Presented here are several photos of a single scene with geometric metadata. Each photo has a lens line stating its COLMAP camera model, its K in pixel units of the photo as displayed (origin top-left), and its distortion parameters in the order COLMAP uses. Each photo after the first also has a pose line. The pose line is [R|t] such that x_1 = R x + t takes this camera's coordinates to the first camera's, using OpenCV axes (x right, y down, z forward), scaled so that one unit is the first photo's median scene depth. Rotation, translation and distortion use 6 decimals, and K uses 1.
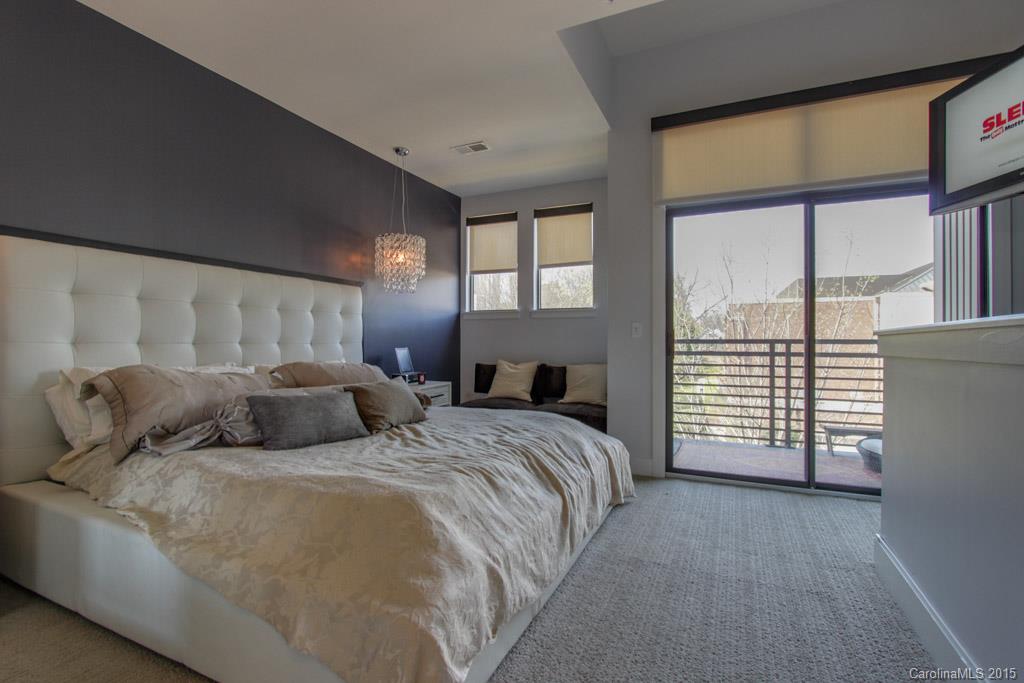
lens RADIAL K [[478.7, 0, 508.9], [0, 478.7, 342.4], [0, 0, 1]] dist [-0.018087, 0.003385]
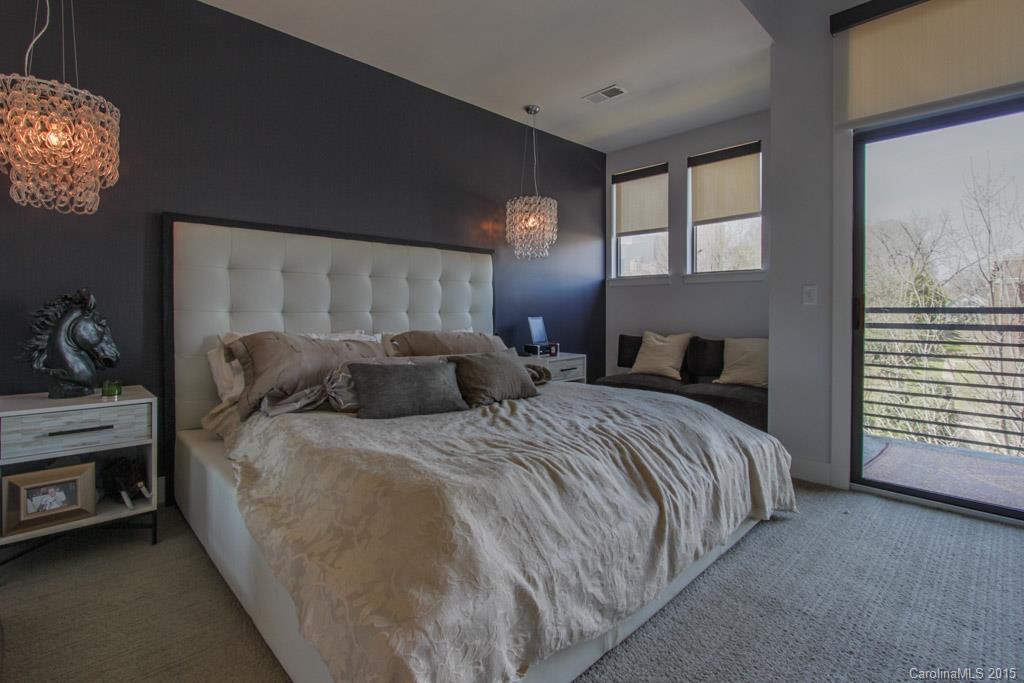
lens RADIAL K [[478.7, 0, 531.0], [0, 478.7, 318.5], [0, 0, 1]] dist [-0.018087, 0.003385]
pose [[0.935065, 0.005603, -0.354431, 0.155232], [-0.000953, 0.999911, 0.013292, 0.002072], [0.354474, -0.012091, 0.934988, 0.153665]]
